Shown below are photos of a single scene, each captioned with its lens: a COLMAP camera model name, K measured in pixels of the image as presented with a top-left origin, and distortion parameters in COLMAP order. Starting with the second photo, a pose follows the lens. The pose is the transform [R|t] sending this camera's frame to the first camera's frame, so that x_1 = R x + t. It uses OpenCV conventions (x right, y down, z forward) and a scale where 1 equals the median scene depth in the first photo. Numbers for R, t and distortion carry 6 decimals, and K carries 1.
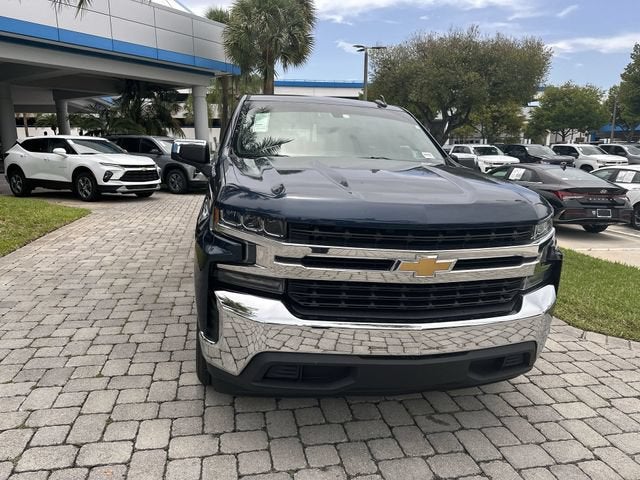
lens RADIAL K [[450.6, 0, 320.0], [0, 450.6, 240.8], [0, 0, 1]] dist [0.043712, -0.057460]
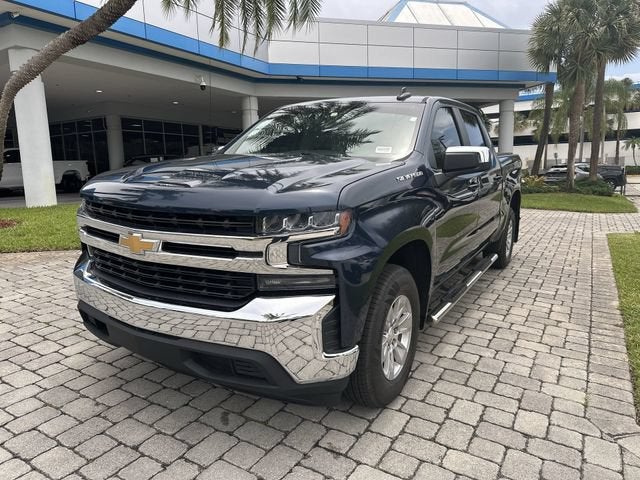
lens RADIAL K [[450.6, 0, 318.9], [0, 450.6, 239.7], [0, 0, 1]] dist [0.043712, -0.057460]
pose [[0.727934, 0.088423, -0.679922, 0.940463], [-0.119695, 0.992810, 0.000967, -0.003895], [0.675119, 0.080679, 0.733284, 0.364273]]
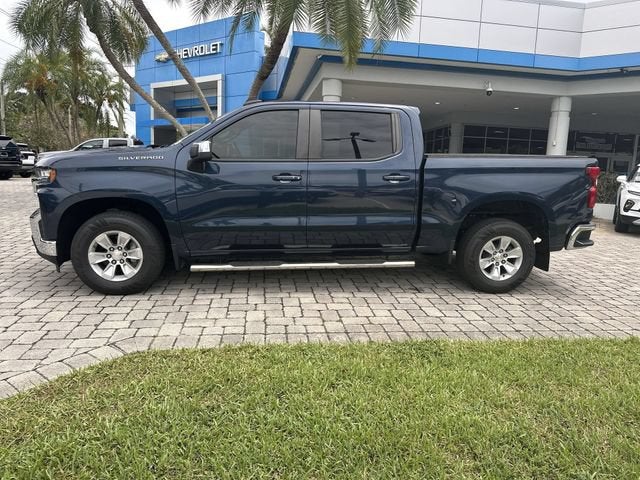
lens RADIAL K [[450.6, 0, 326.2], [0, 450.6, 239.7], [0, 0, 1]] dist [0.043712, -0.057460]
pose [[-0.075739, 0.140191, -0.987223, 1.882775], [-0.243854, 0.957400, 0.154664, -0.283114], [0.966850, 0.252453, -0.038326, 1.898185]]
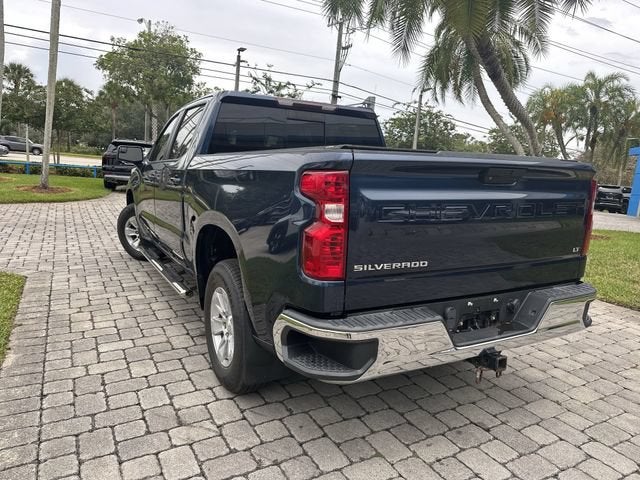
lens RADIAL K [[450.6, 0, 326.6], [0, 450.6, 245.3], [0, 0, 1]] dist [0.043712, -0.057460]
pose [[-0.948694, -0.038984, -0.313784, 0.254476], [-0.151620, 0.926925, 0.343250, -0.654996], [0.277473, 0.373215, -0.885279, 3.375654]]
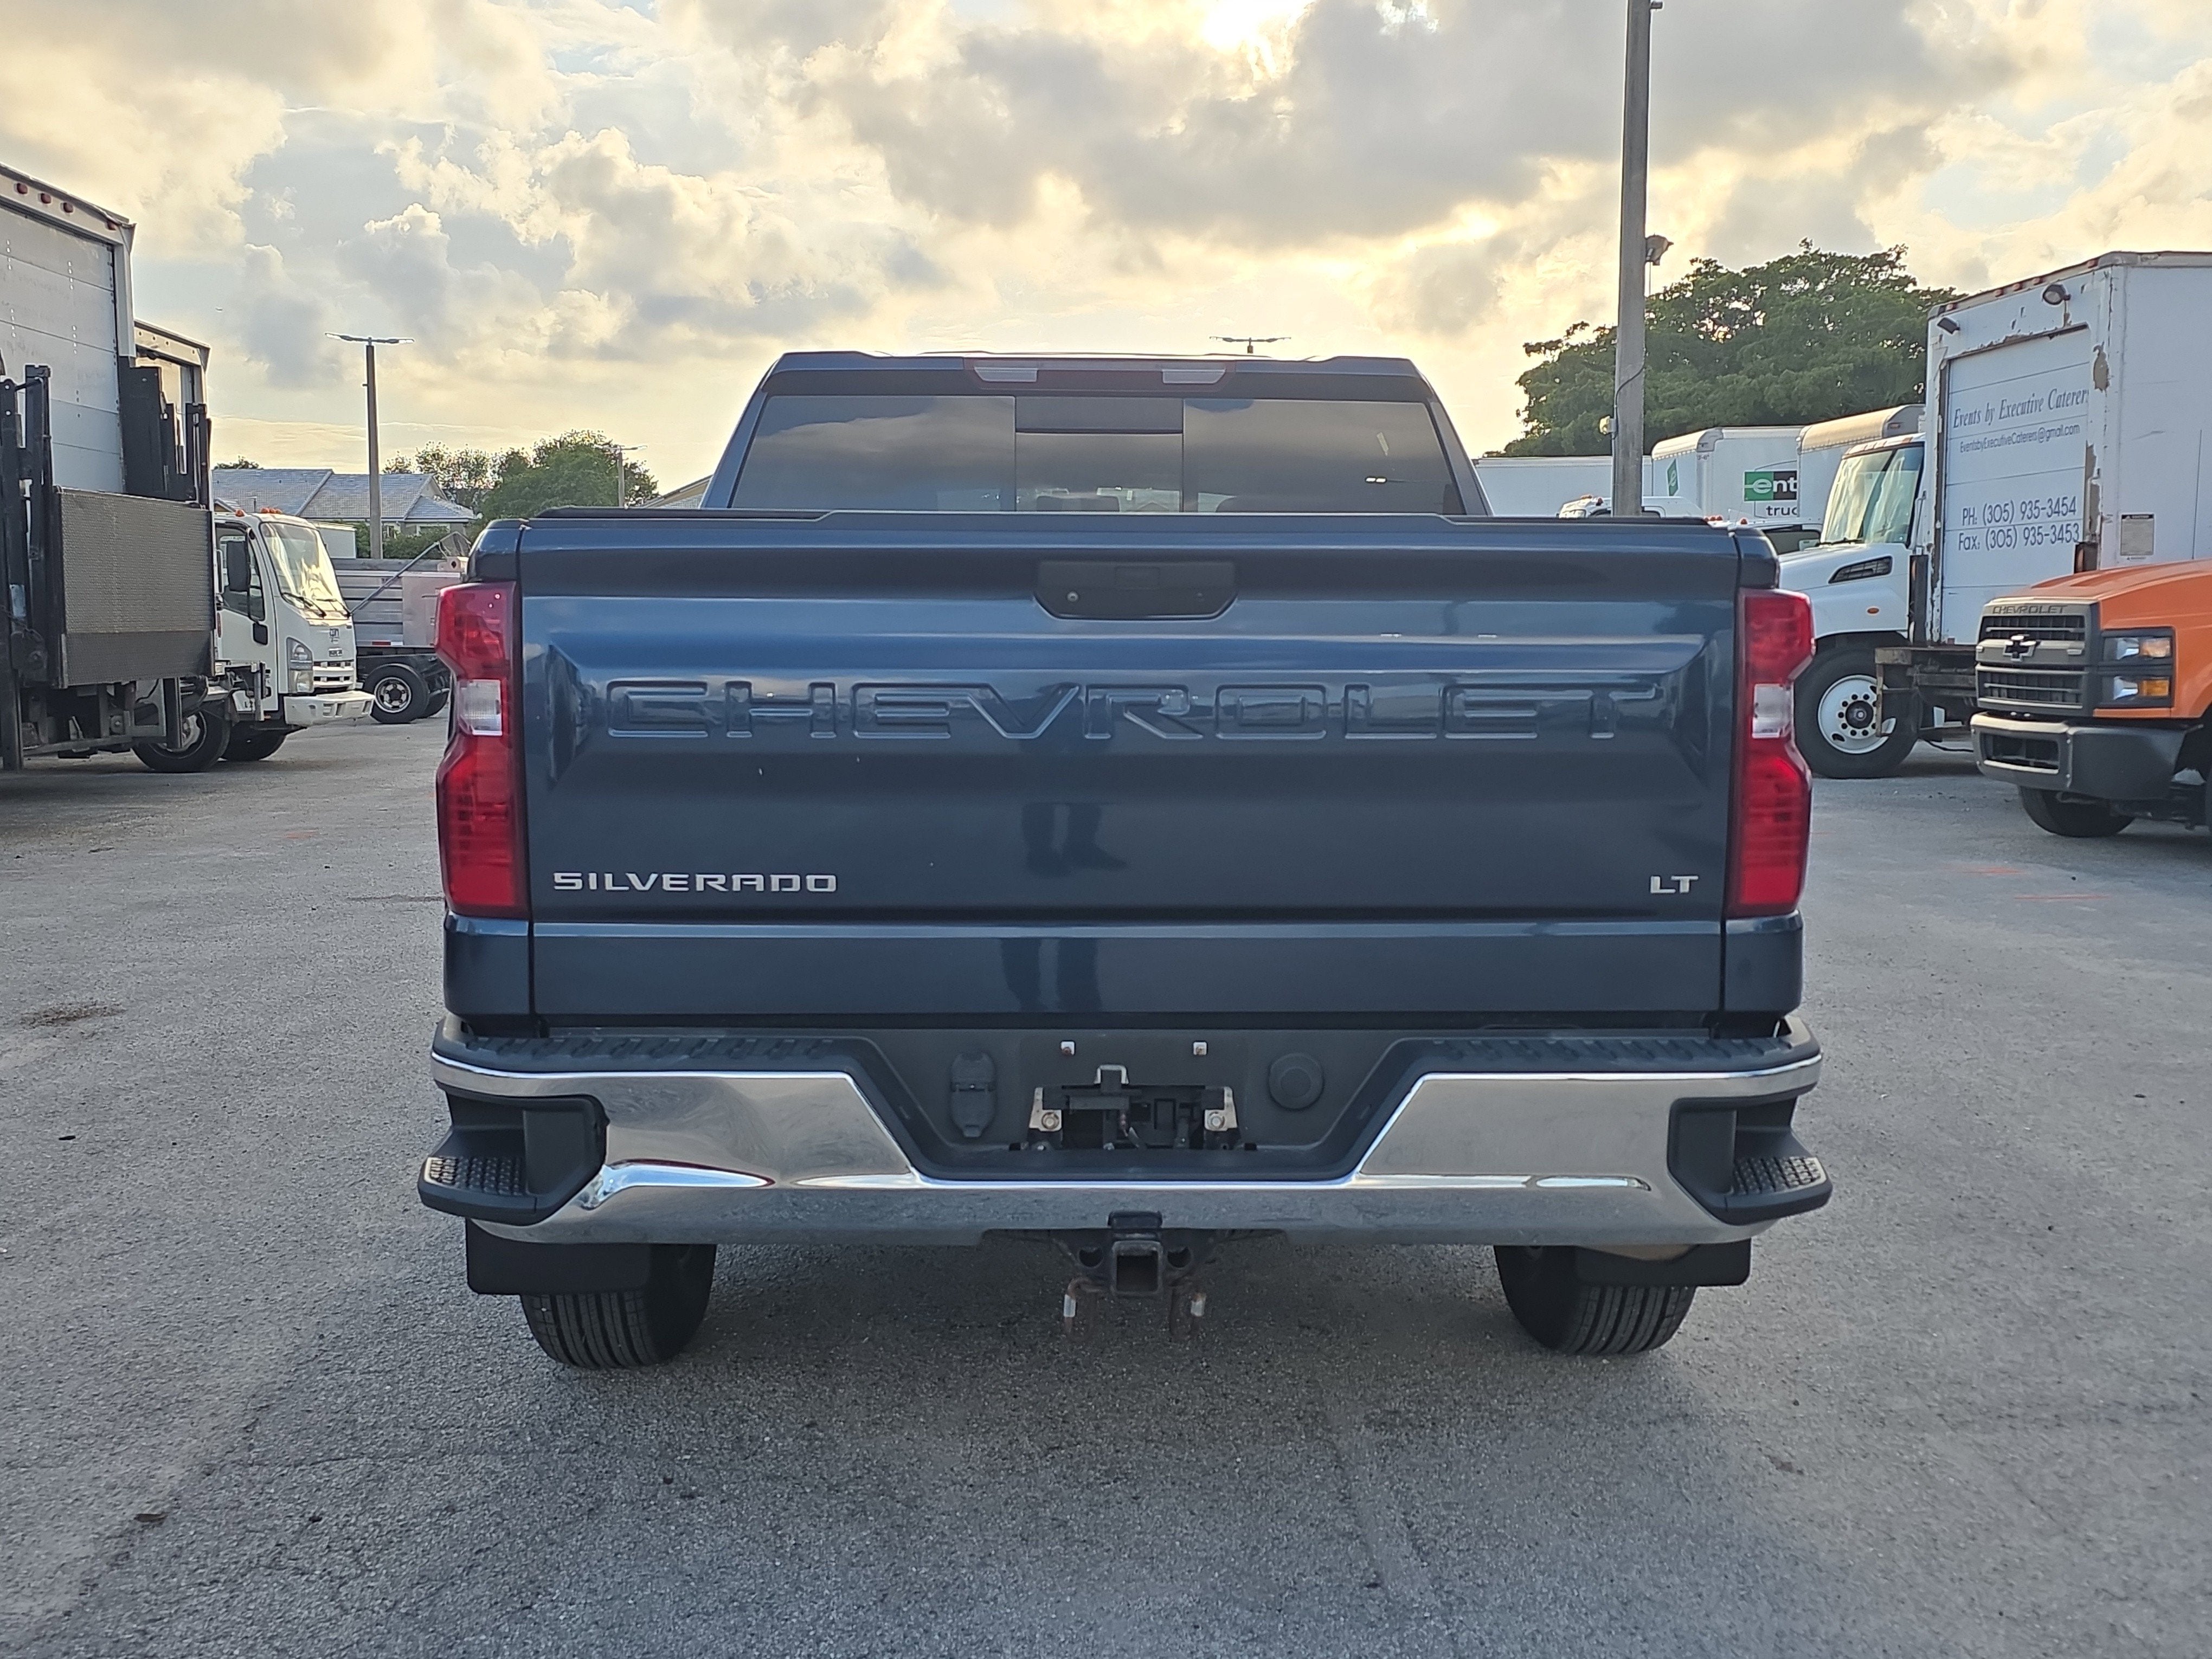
lens RADIAL K [[1557.3, 0, 1101.7], [0, 1557.3, 851.1], [0, 0, 1]] dist [0.043712, -0.057460]
pose [[-0.992288, -0.075222, 0.098520, -0.298112], [-0.040039, 0.946718, 0.319566, -0.665734], [-0.117309, 0.313157, -0.942429, 3.479610]]
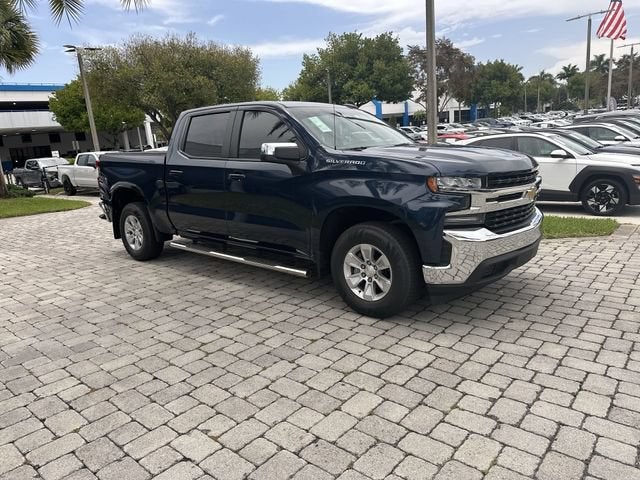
lens RADIAL K [[450.6, 0, 317.4], [0, 450.6, 236.2], [0, 0, 1]] dist [0.043712, -0.057460]
pose [[0.793194, -0.195546, 0.576719, -1.127751], [0.203042, 0.977774, 0.052274, -0.031806], [-0.574122, 0.075635, 0.815269, 0.009313]]
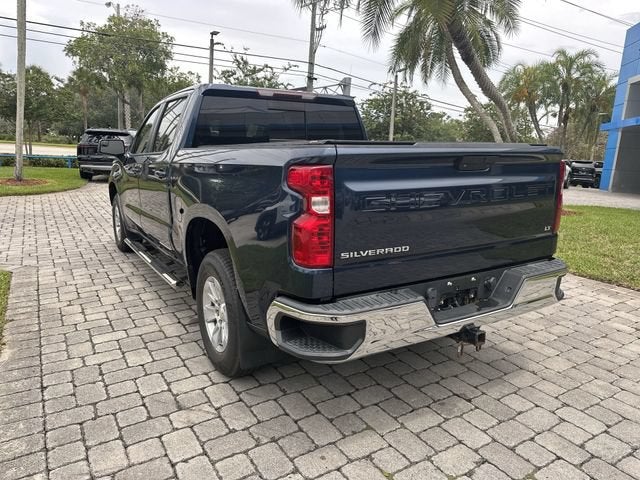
lens RADIAL K [[450.6, 0, 322.5], [0, 450.6, 233.9], [0, 0, 1]] dist [0.043712, -0.057460]
pose [[-0.938383, -0.002184, -0.345589, 0.279646], [-0.131581, 0.926923, 0.351425, -0.679462], [0.319567, 0.375245, -0.870097, 3.408738]]
